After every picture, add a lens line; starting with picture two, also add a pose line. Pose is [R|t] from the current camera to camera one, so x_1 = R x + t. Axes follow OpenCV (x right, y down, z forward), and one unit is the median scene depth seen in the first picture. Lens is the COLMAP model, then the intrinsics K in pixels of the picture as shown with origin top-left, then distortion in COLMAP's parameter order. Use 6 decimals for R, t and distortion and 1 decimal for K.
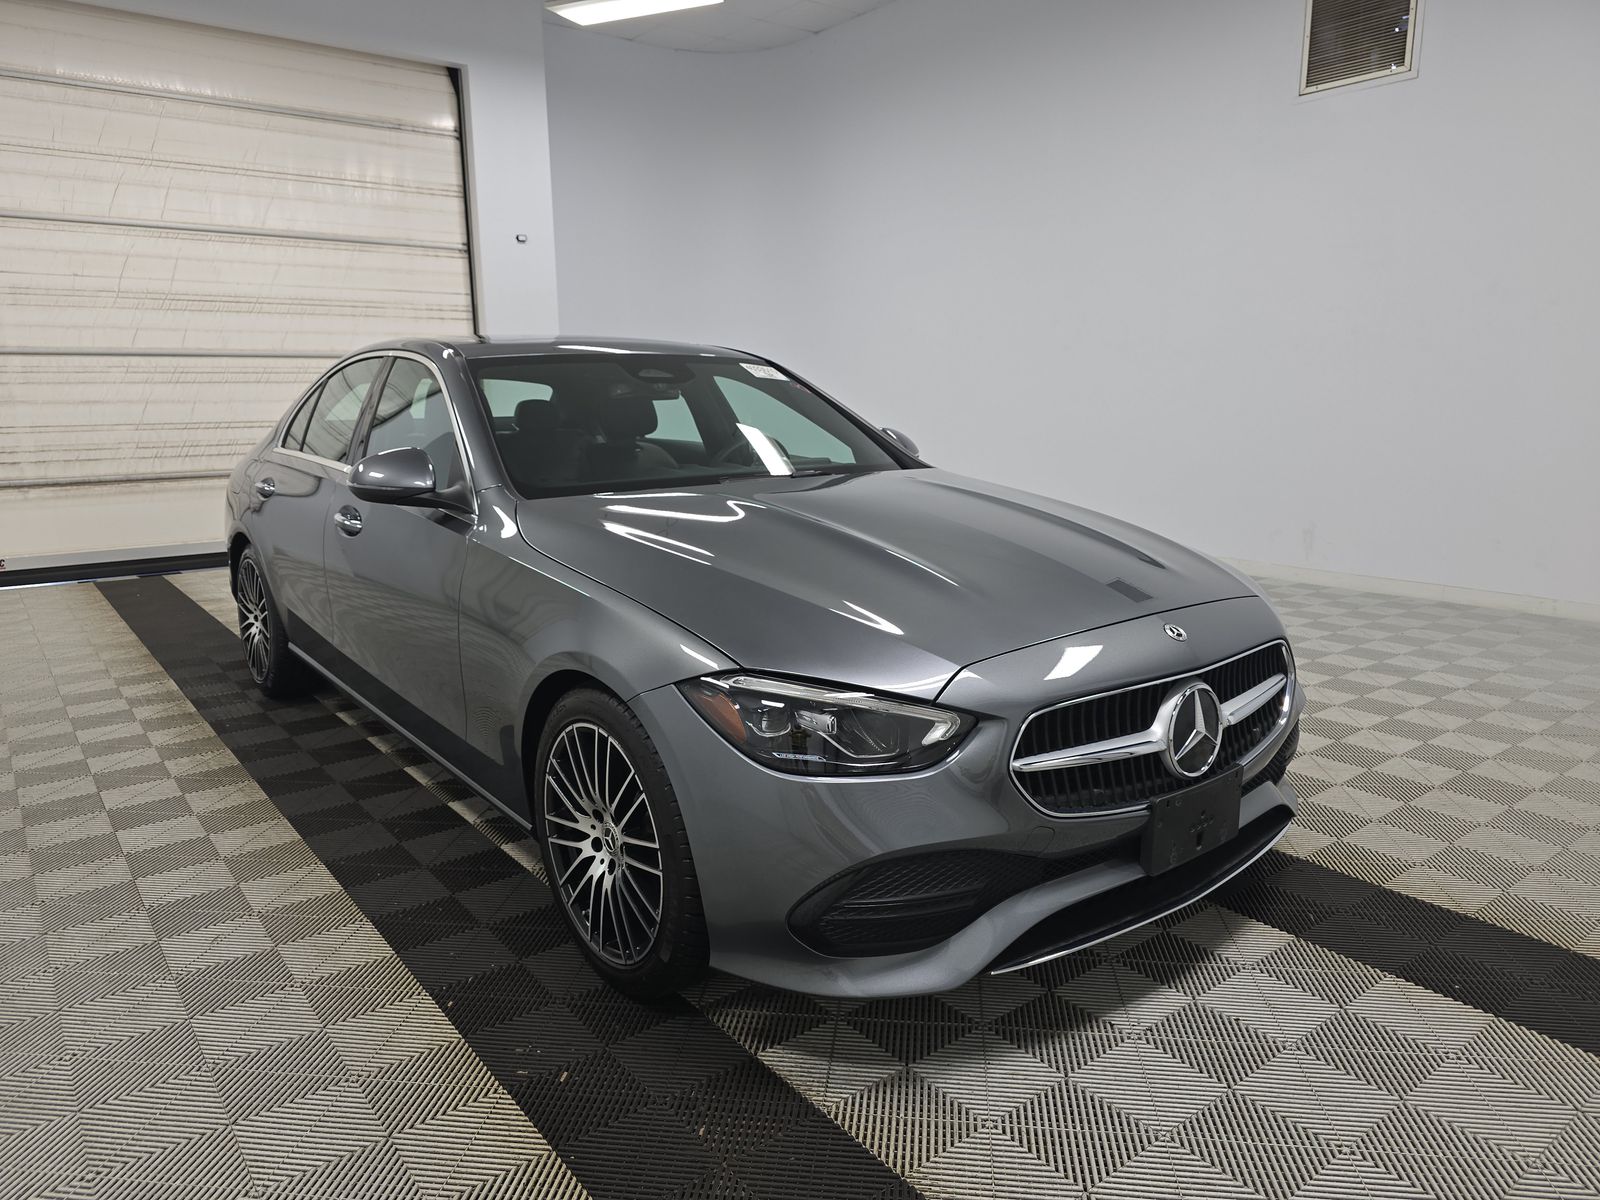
lens RADIAL K [[1080.6, 0, 800.0], [0, 1080.6, 600.0], [0, 0, 1]] dist [-0.030415, -0.002133]
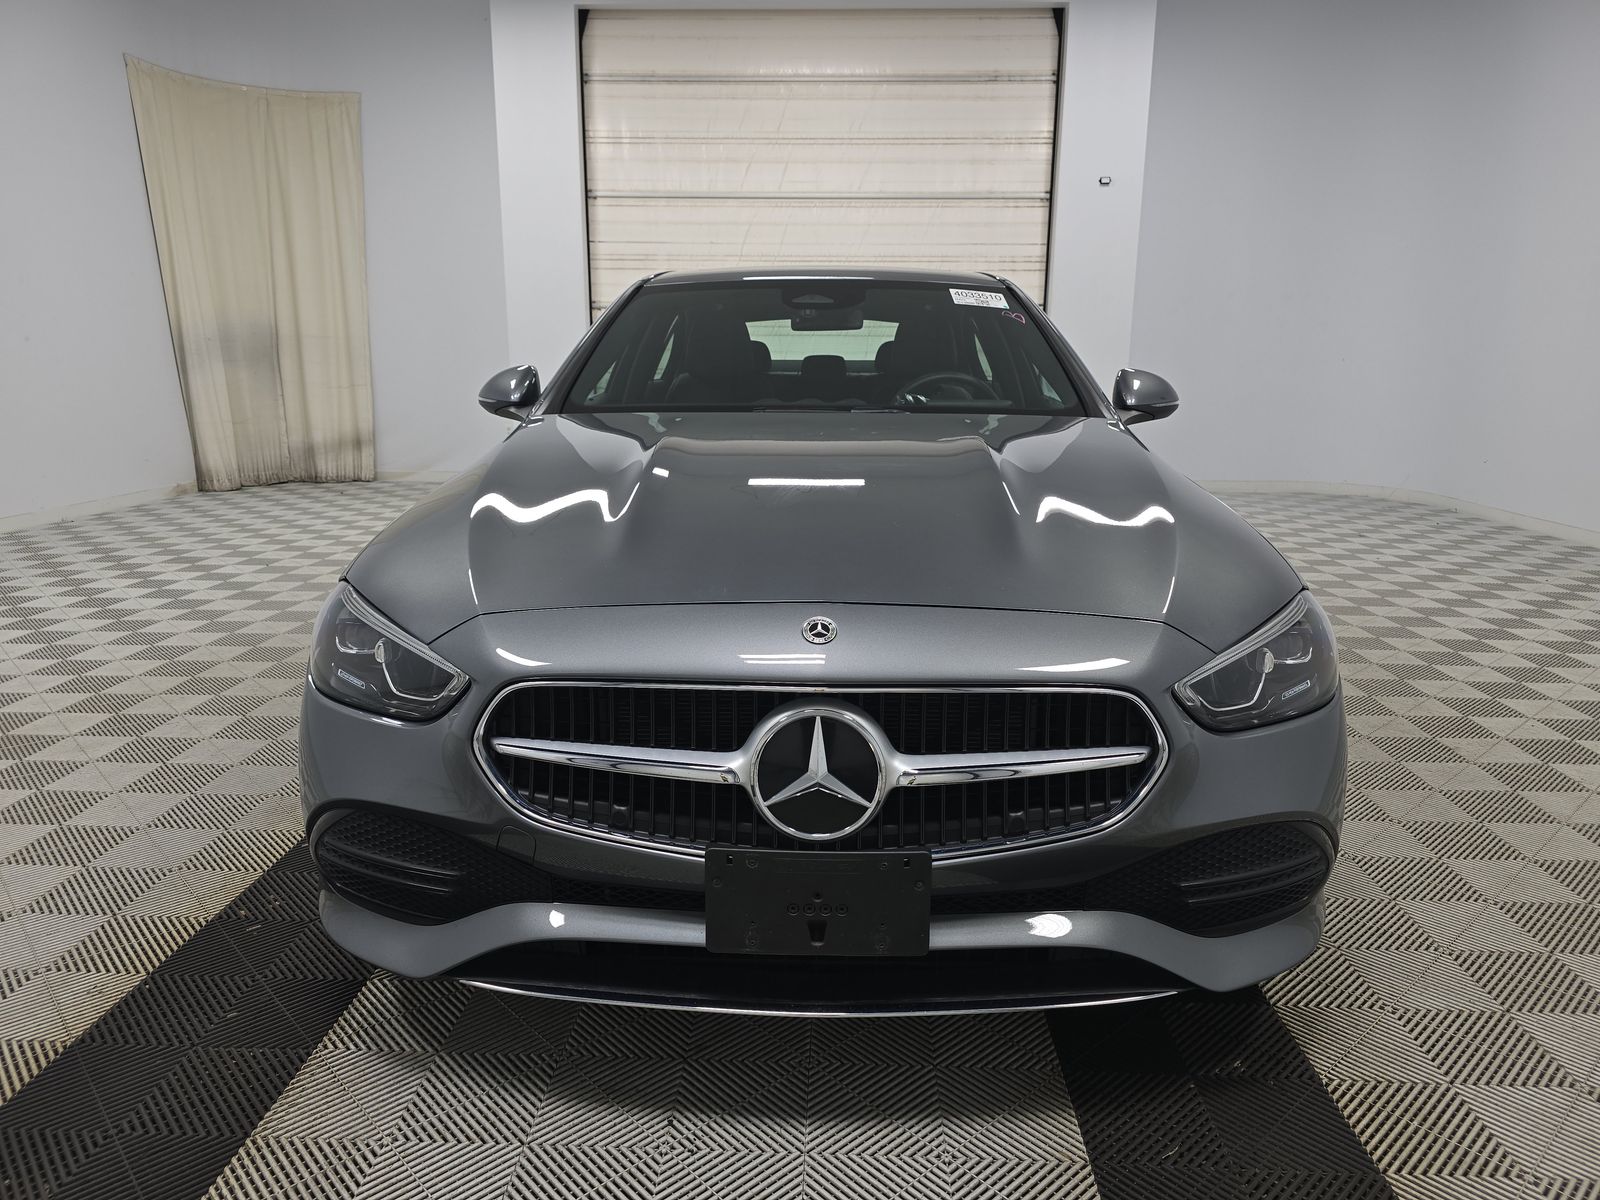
lens RADIAL K [[1084.1, 0, 799.9], [0, 1084.1, 589.2], [0, 0, 1]] dist [-0.002112, -0.002320]
pose [[0.752474, 0.144705, -0.642529, 0.233156], [-0.132093, 0.988901, 0.068016, -0.013463], [0.645240, 0.033693, 0.763236, 0.131568]]
